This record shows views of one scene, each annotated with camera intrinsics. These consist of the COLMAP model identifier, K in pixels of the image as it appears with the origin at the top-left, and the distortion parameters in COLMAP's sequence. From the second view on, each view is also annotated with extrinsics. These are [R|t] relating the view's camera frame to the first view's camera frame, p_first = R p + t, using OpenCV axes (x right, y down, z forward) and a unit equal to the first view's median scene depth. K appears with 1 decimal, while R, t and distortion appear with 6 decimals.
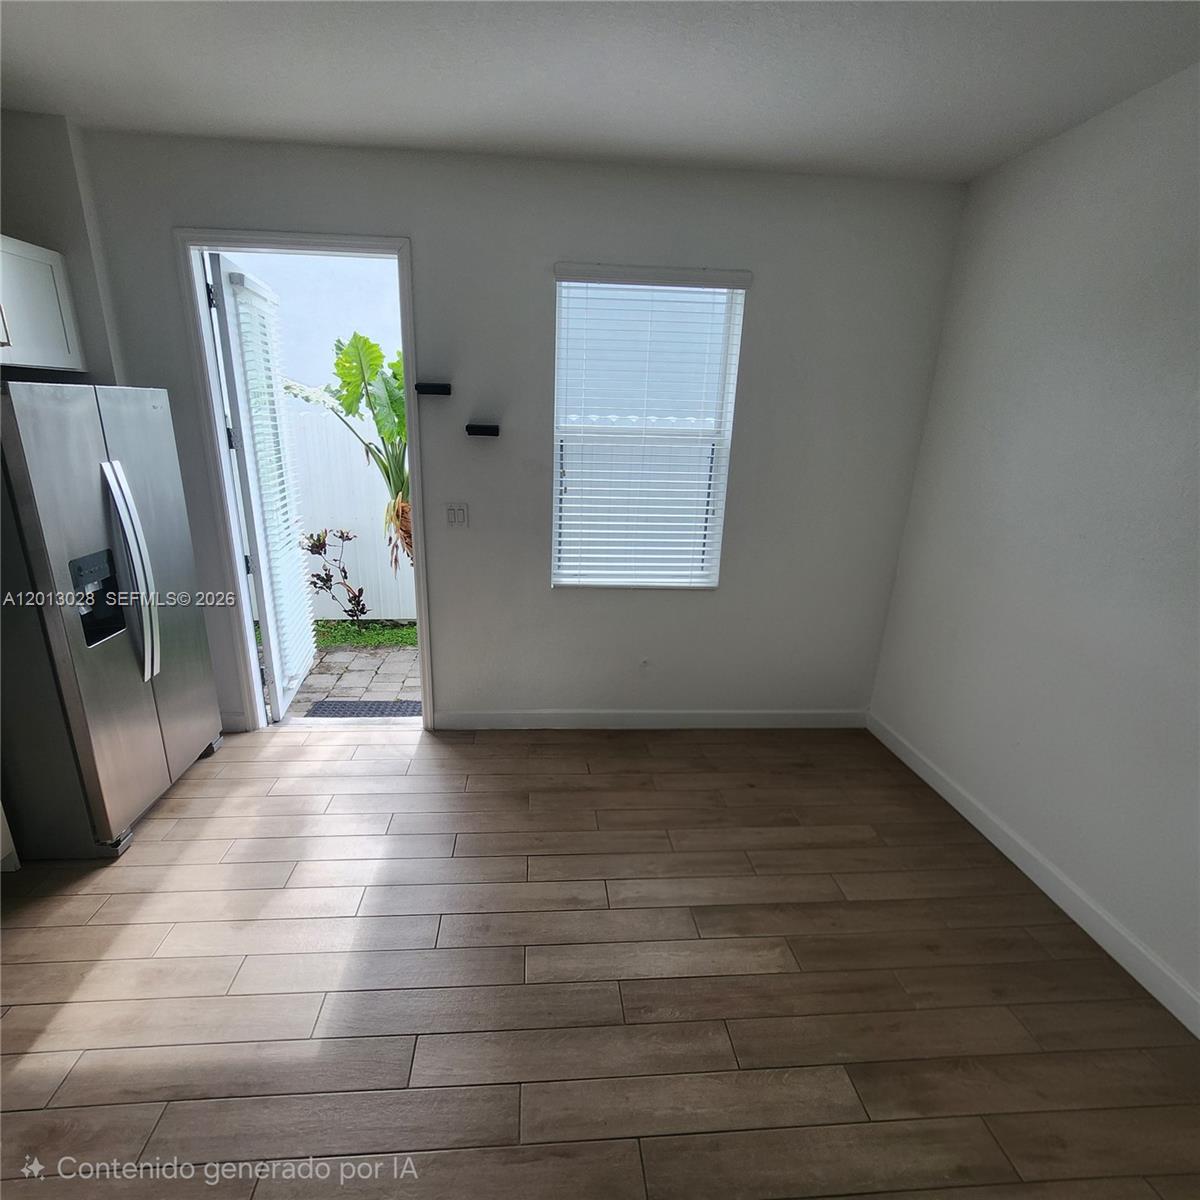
lens RADIAL K [[633.6, 0, 583.8], [0, 633.6, 616.0], [0, 0, 1]] dist [0.001025, -0.000231]
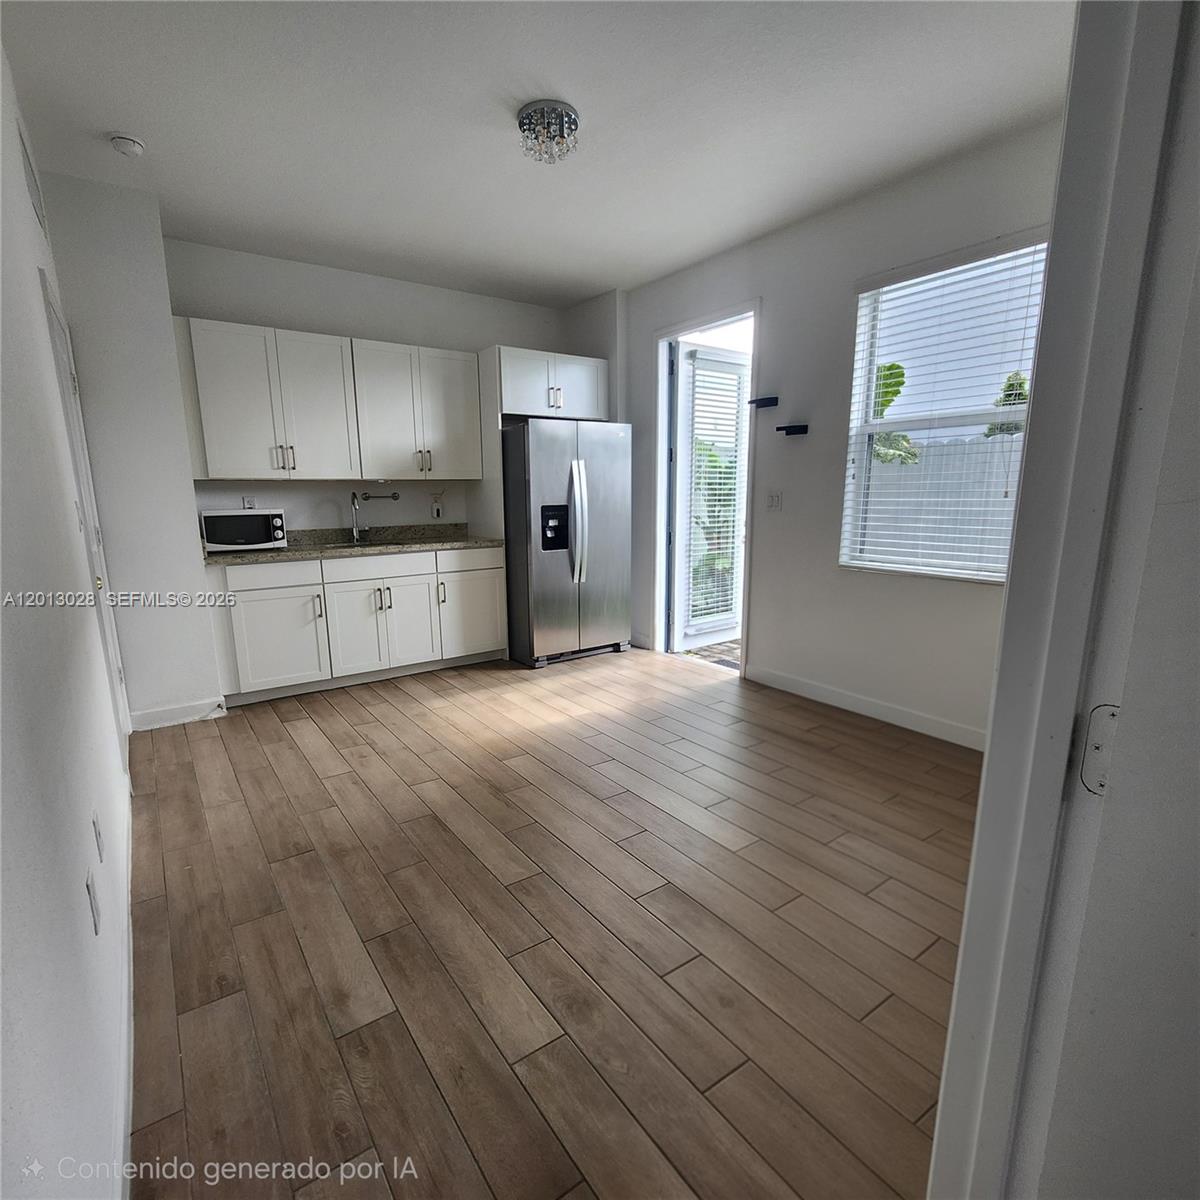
lens RADIAL K [[635.5, 0, 590.0], [0, 635.5, 622.3], [0, 0, 1]] dist [0.000881, -0.000023]
pose [[0.513498, 0.139588, -0.846661, 0.804392], [-0.240859, 0.970460, 0.013918, 0.162285], [0.823594, 0.196779, 0.531951, 0.096460]]
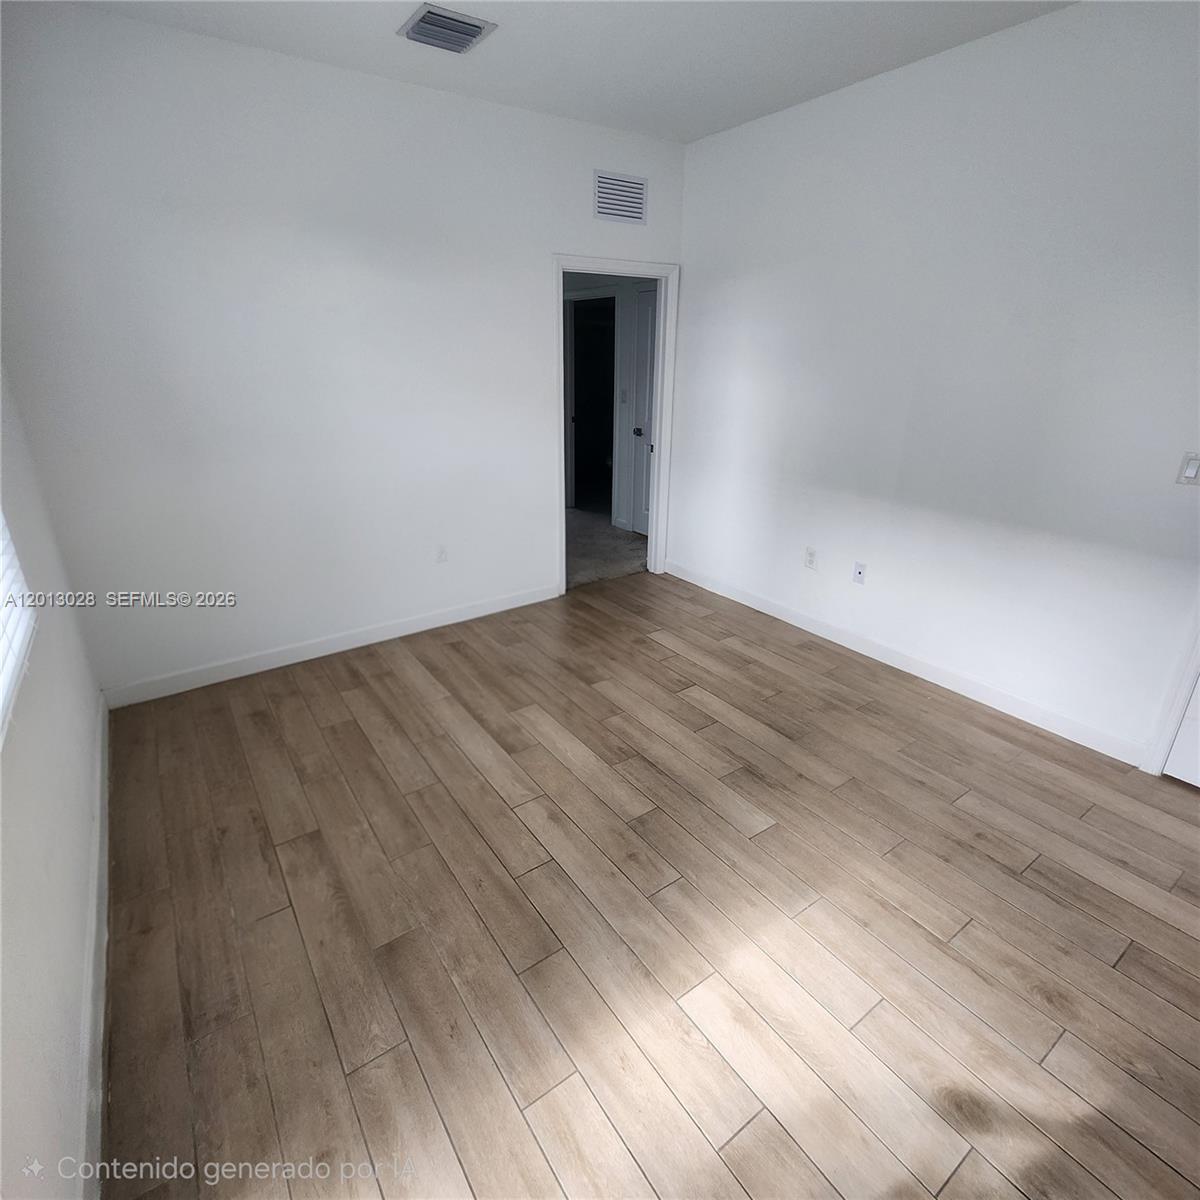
lens RADIAL K [[634.1, 0, 581.4], [0, 634.1, 583.3], [0, 0, 1]] dist [0.004147, -0.002874]
pose [[-0.496475, -0.330632, 0.802618, -0.595287], [0.254576, 0.828505, 0.498769, -0.281643], [-0.829882, 0.451953, -0.327161, 0.938160]]
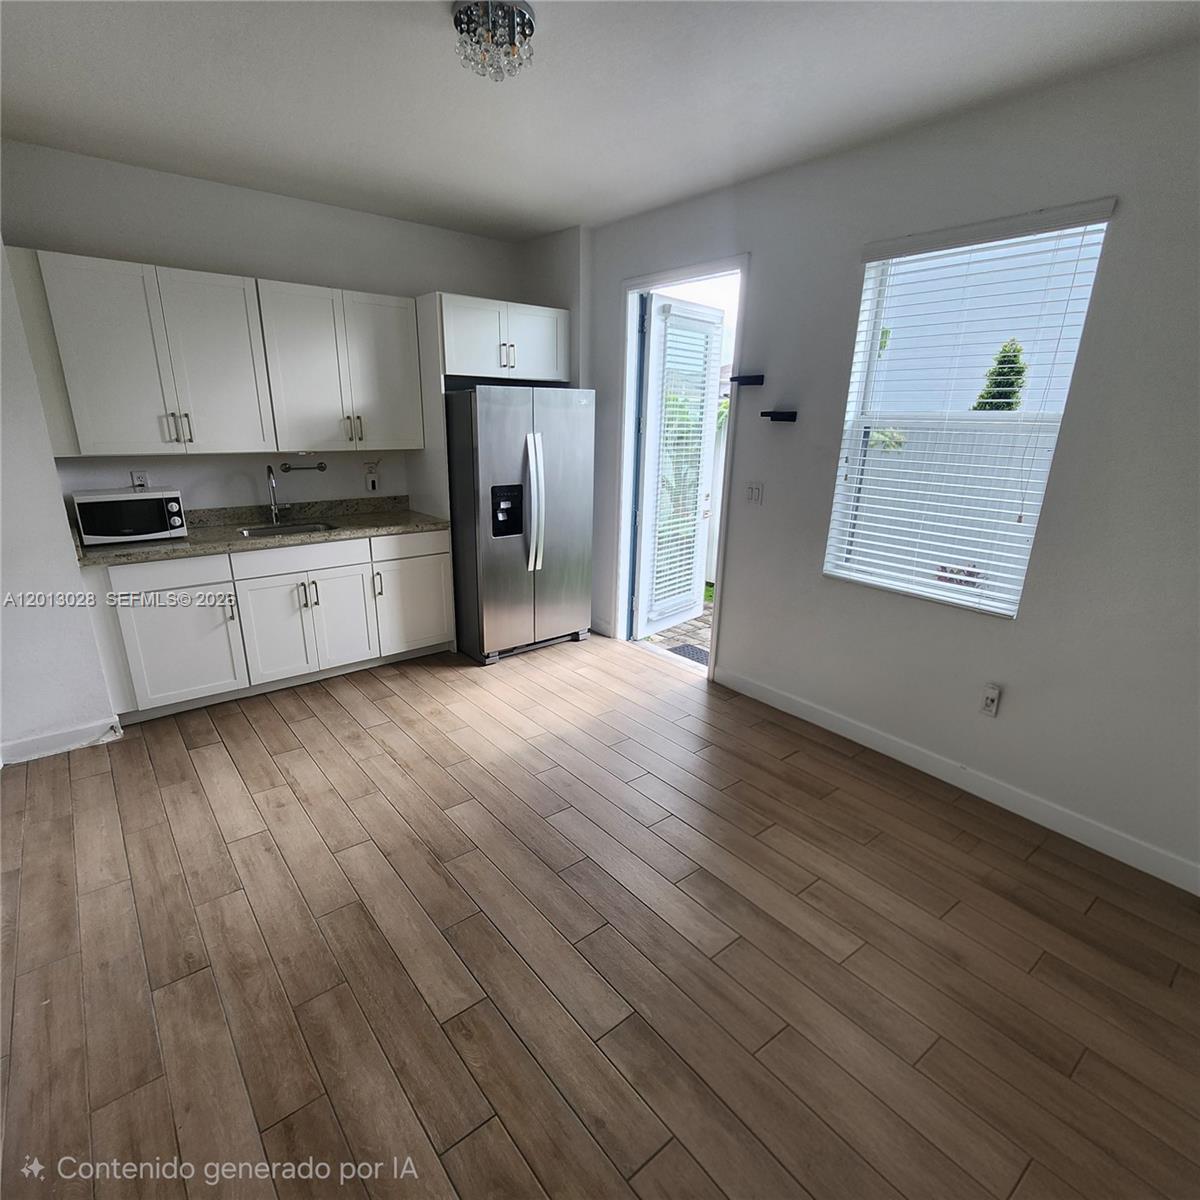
lens RADIAL K [[634.5, 0, 593.4], [0, 634.5, 619.0], [0, 0, 1]] dist [0.000573, -0.001275]
pose [[0.570558, 0.237139, -0.786275, 0.647500], [-0.256282, 0.961005, 0.103867, 0.010502], [0.780246, 0.142246, 0.609083, 0.151768]]
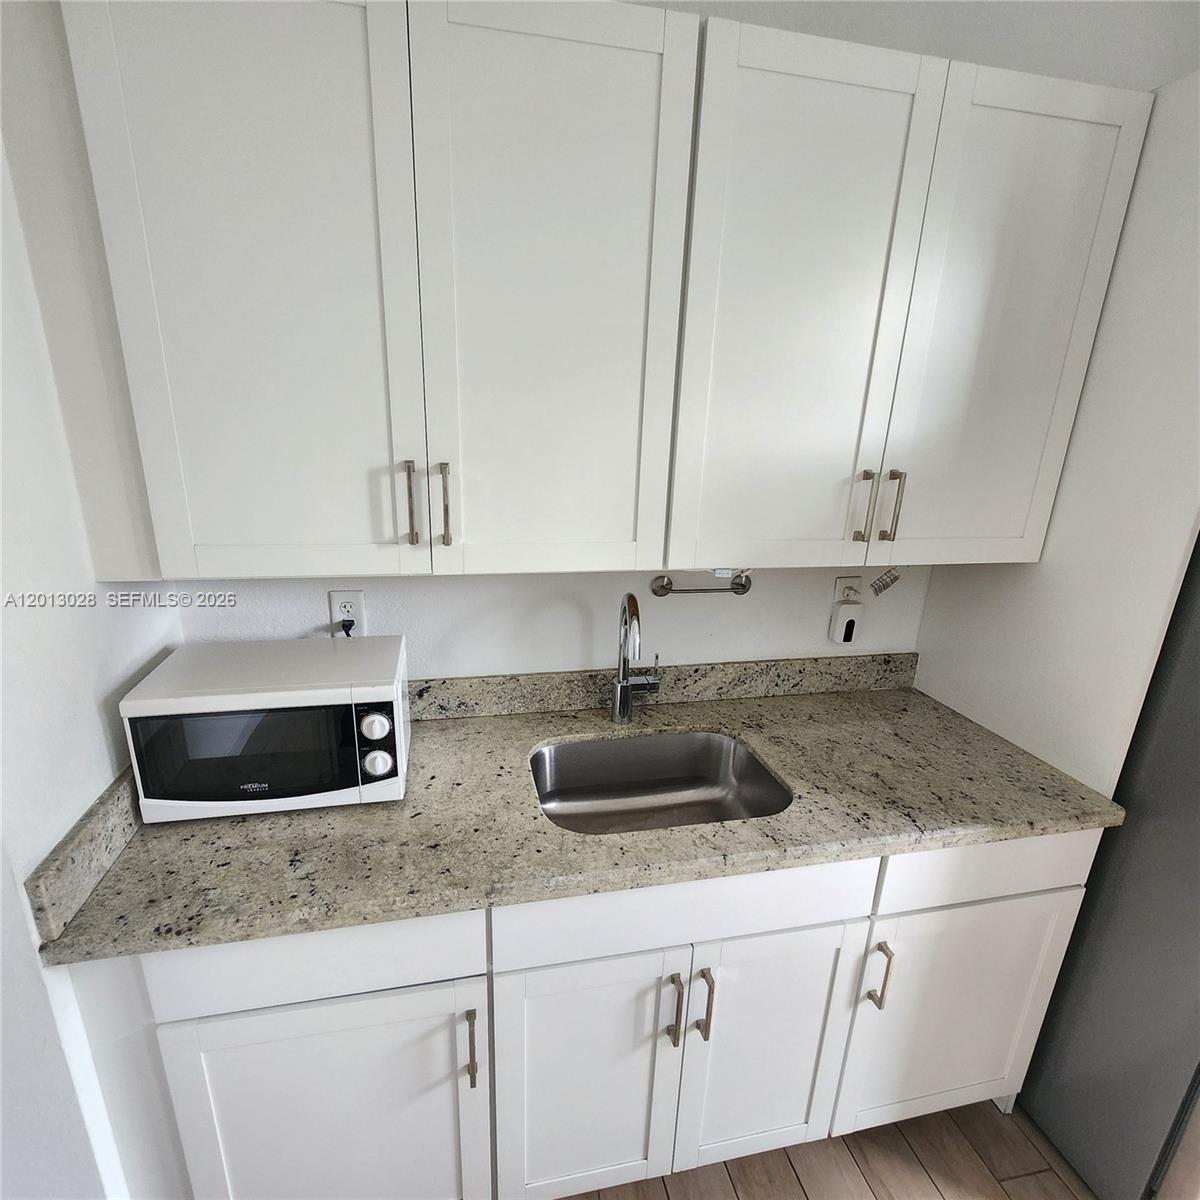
lens RADIAL K [[633.6, 0, 583.8], [0, 633.6, 616.0], [0, 0, 1]] dist [0.001025, -0.000231]
pose [[0.130742, 0.272638, -0.953192, -0.389485], [-0.330611, 0.918401, 0.217340, -0.066750], [0.934667, 0.286720, 0.210211, 0.251238]]
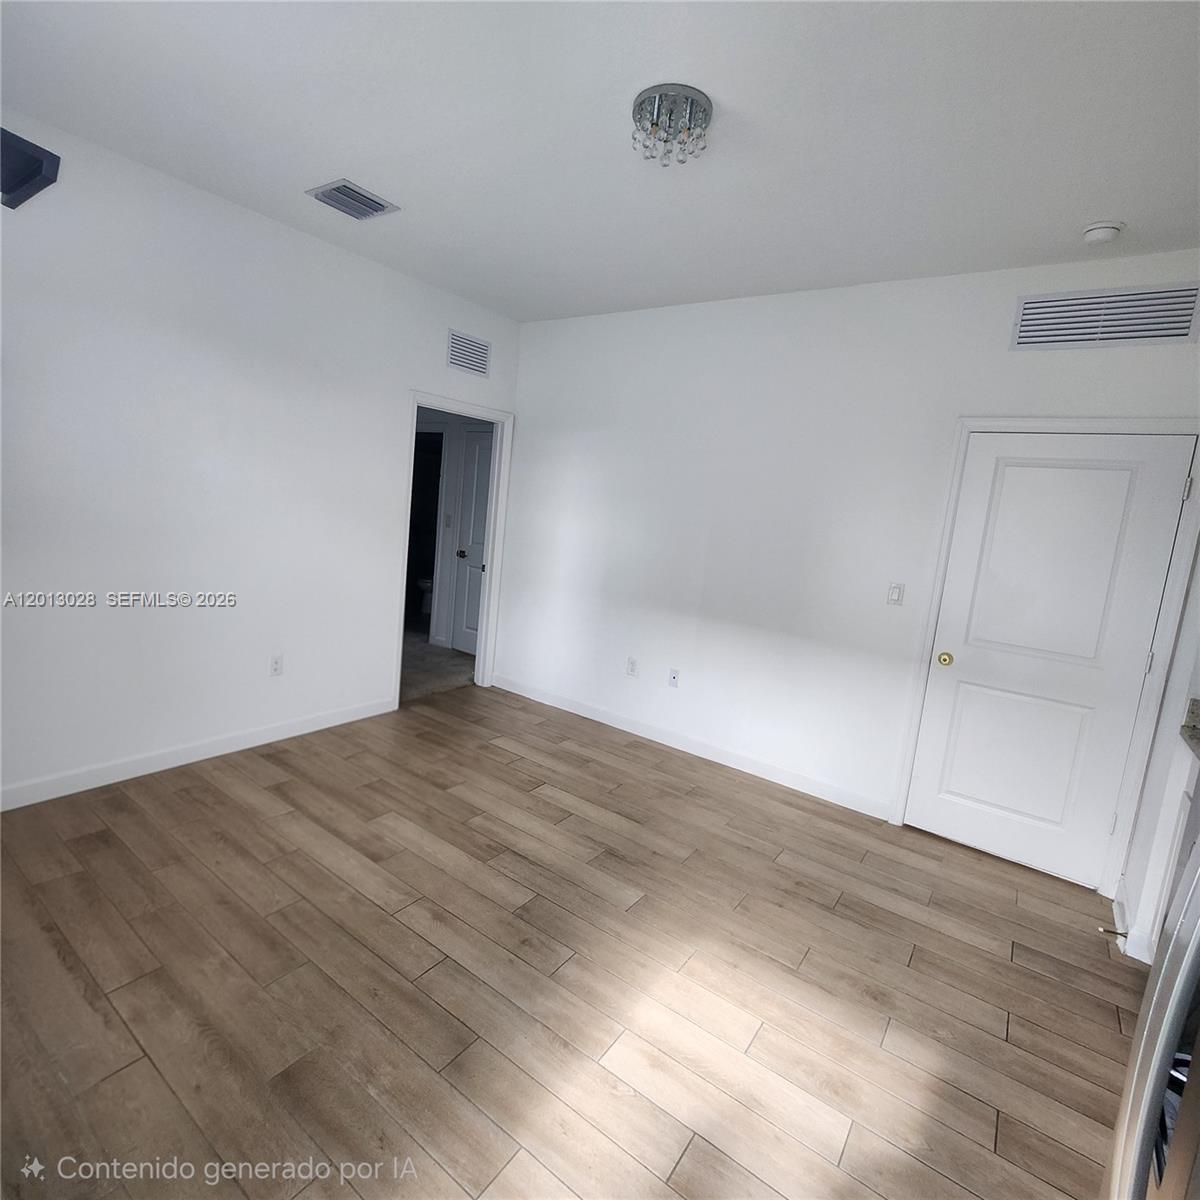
lens RADIAL K [[634.1, 0, 581.4], [0, 634.1, 583.3], [0, 0, 1]] dist [0.004147, -0.002874]
pose [[-0.749504, -0.188320, 0.634649, -0.587775], [0.088983, 0.921326, 0.378472, -0.311711], [-0.655993, 0.340139, -0.673780, 1.118265]]
